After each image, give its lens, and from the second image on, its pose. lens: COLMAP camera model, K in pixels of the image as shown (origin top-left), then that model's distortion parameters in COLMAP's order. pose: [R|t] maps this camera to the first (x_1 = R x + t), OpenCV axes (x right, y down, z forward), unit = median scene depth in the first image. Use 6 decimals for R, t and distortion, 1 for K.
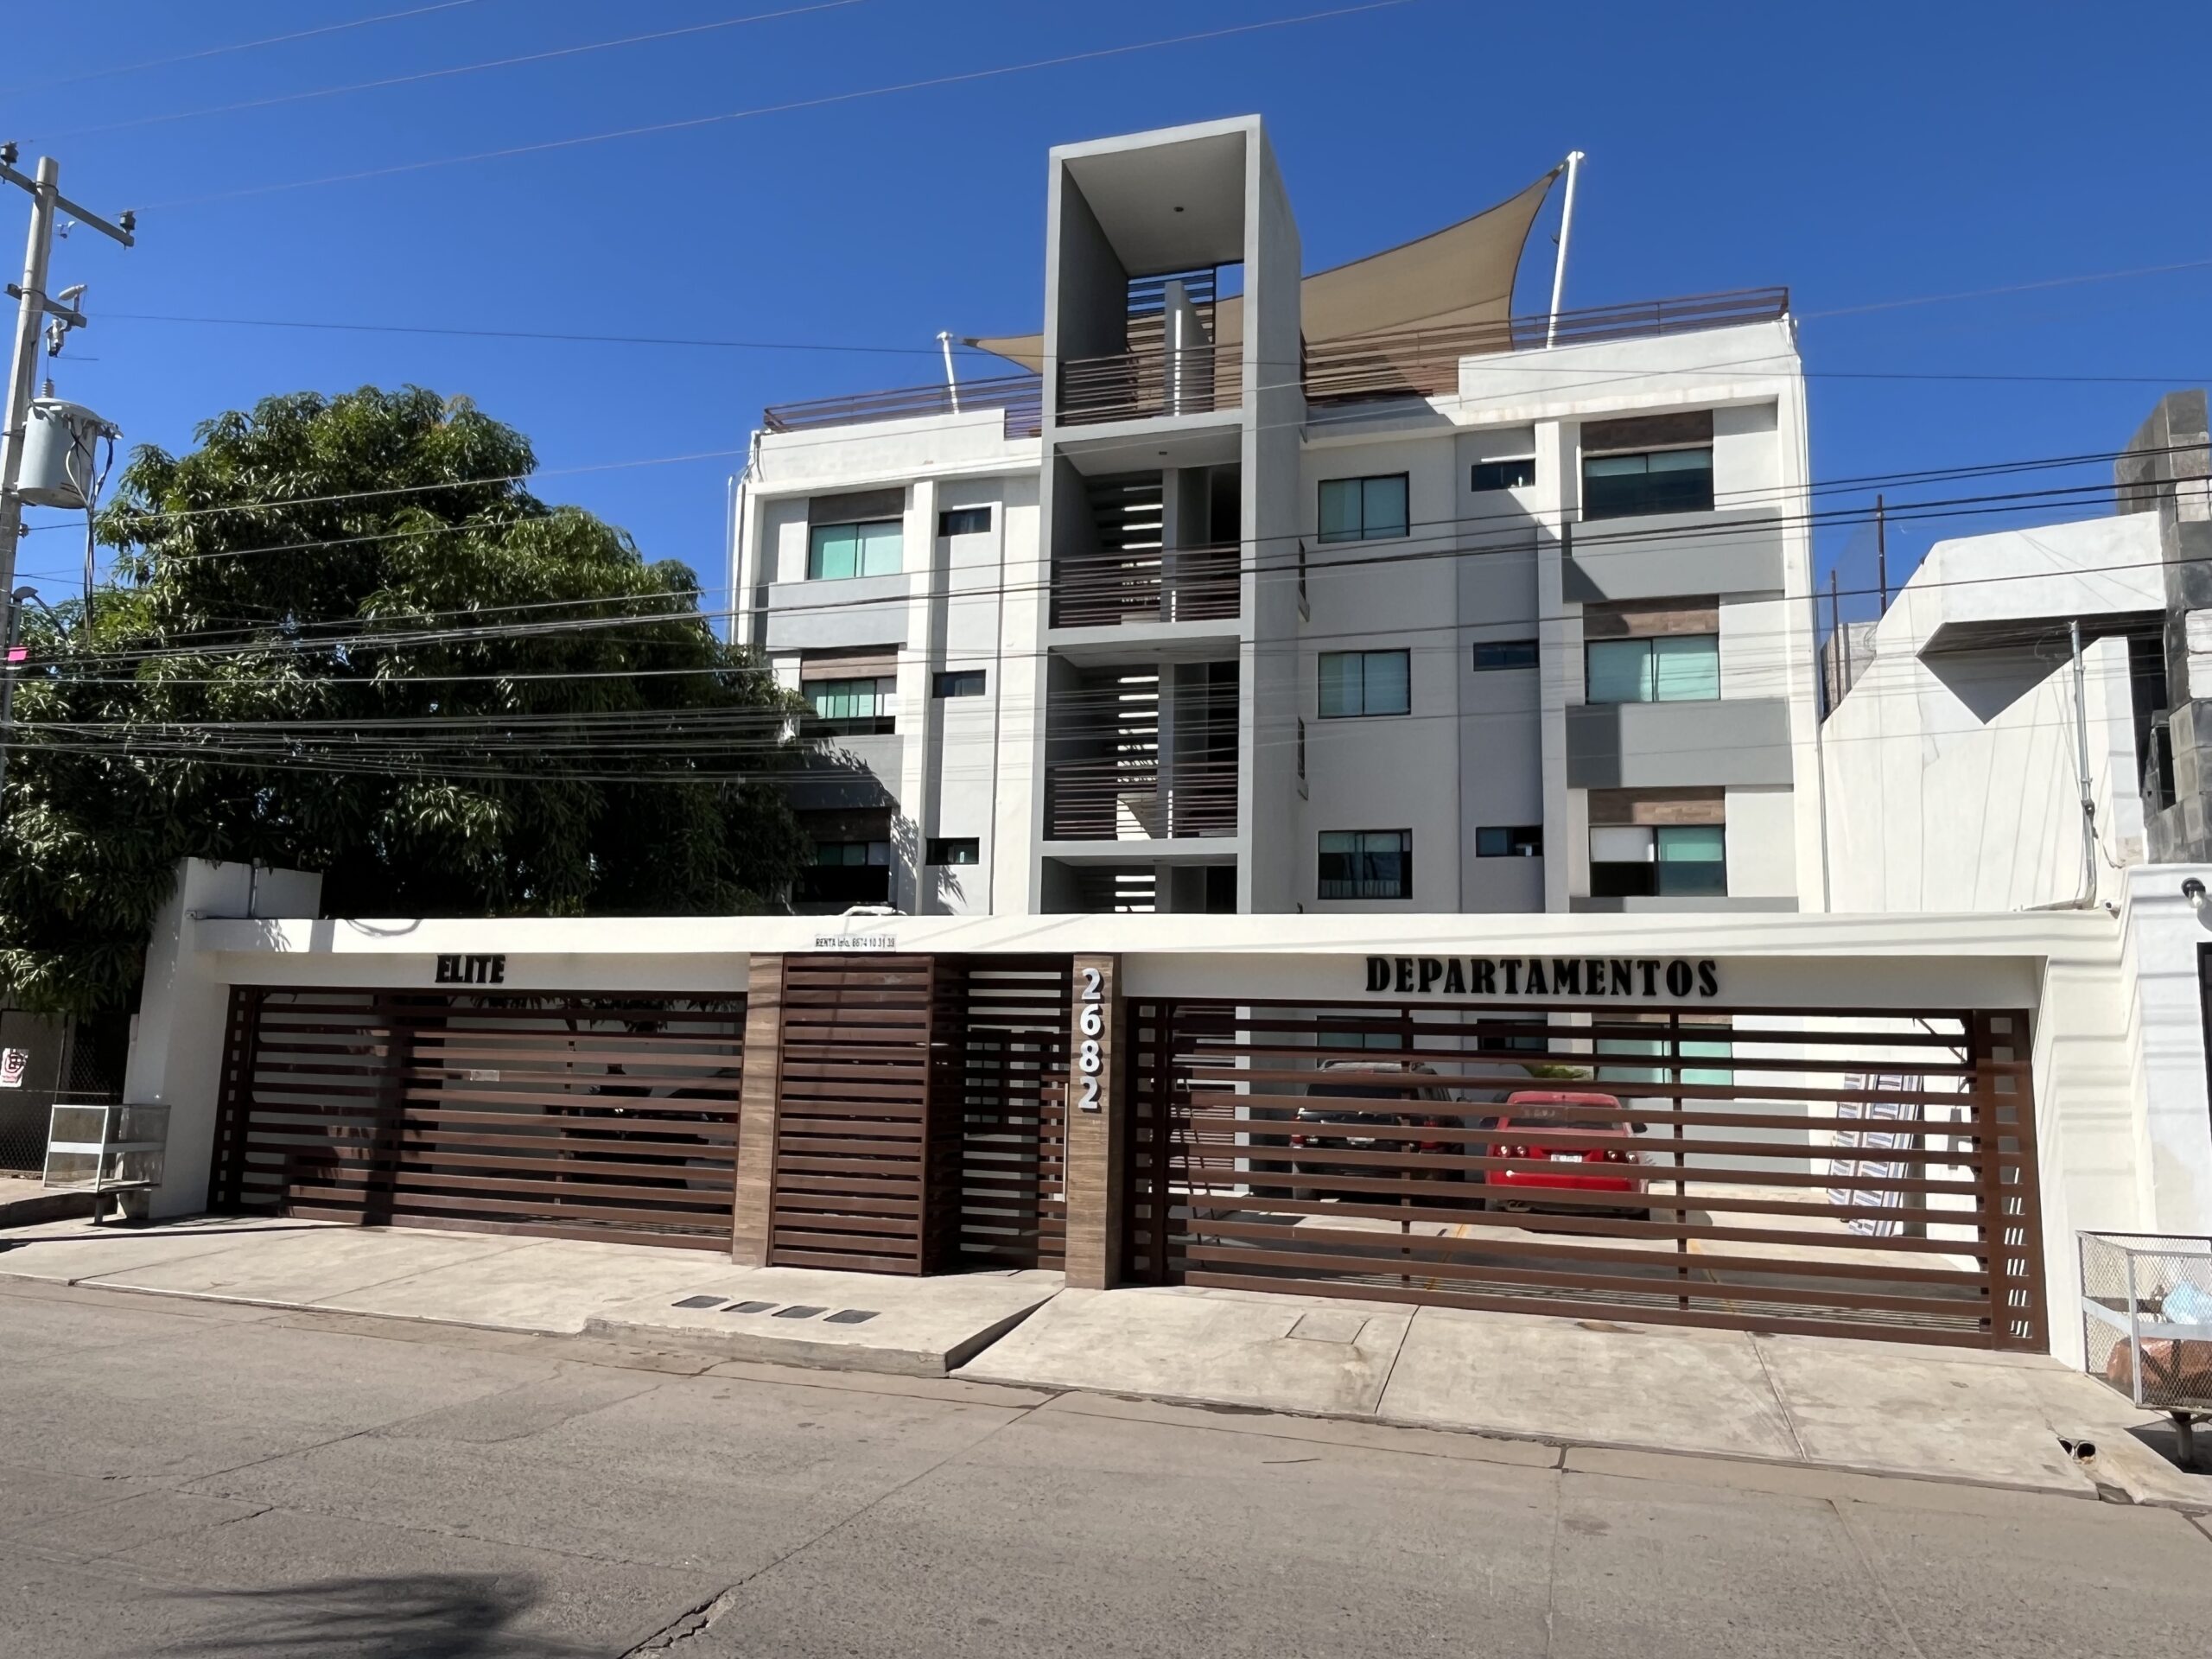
lens RADIAL K [[1415.0, 0, 1104.6], [0, 1415.0, 834.3], [0, 0, 1]] dist [-0.000792, -0.000569]
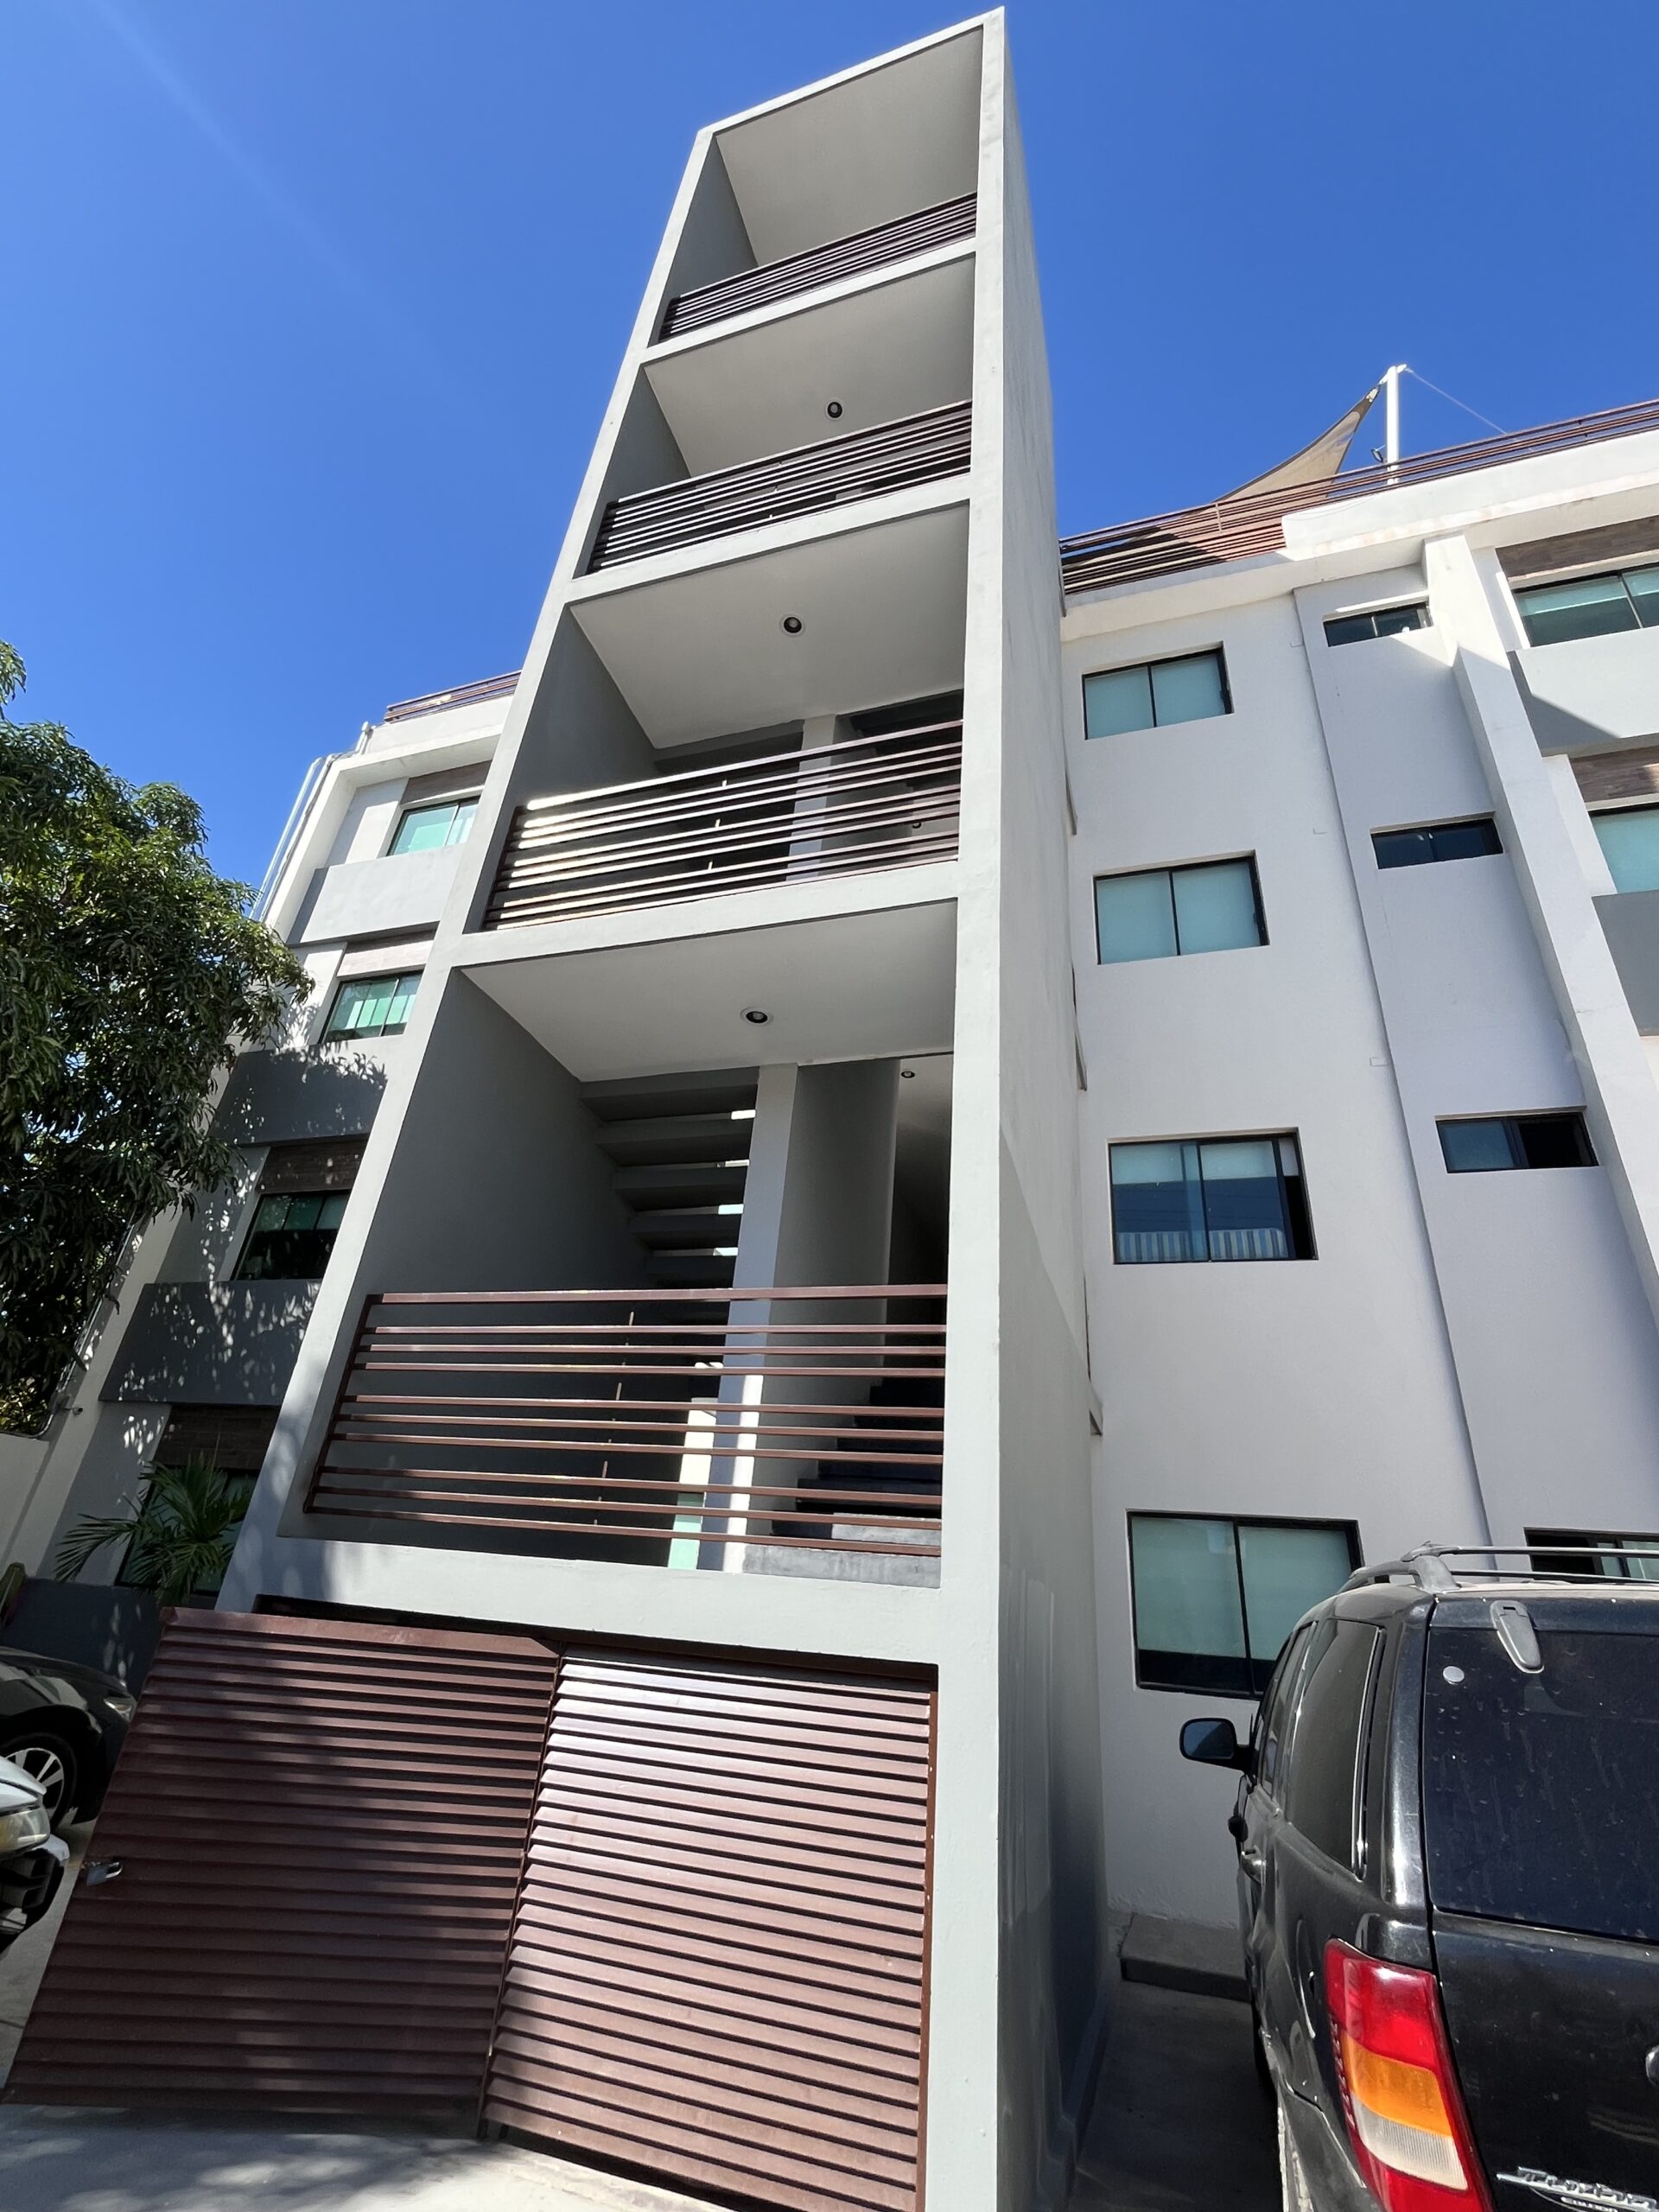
lens RADIAL K [[972.1, 0, 828.7], [0, 972.1, 1105.7], [0, 0, 1]] dist [-0.004435, -0.000099]
pose [[0.998015, 0.042418, -0.046550, 0.062657], [-0.055351, 0.943379, -0.327065, 0.109413], [0.030041, 0.328992, 0.943855, 0.647558]]
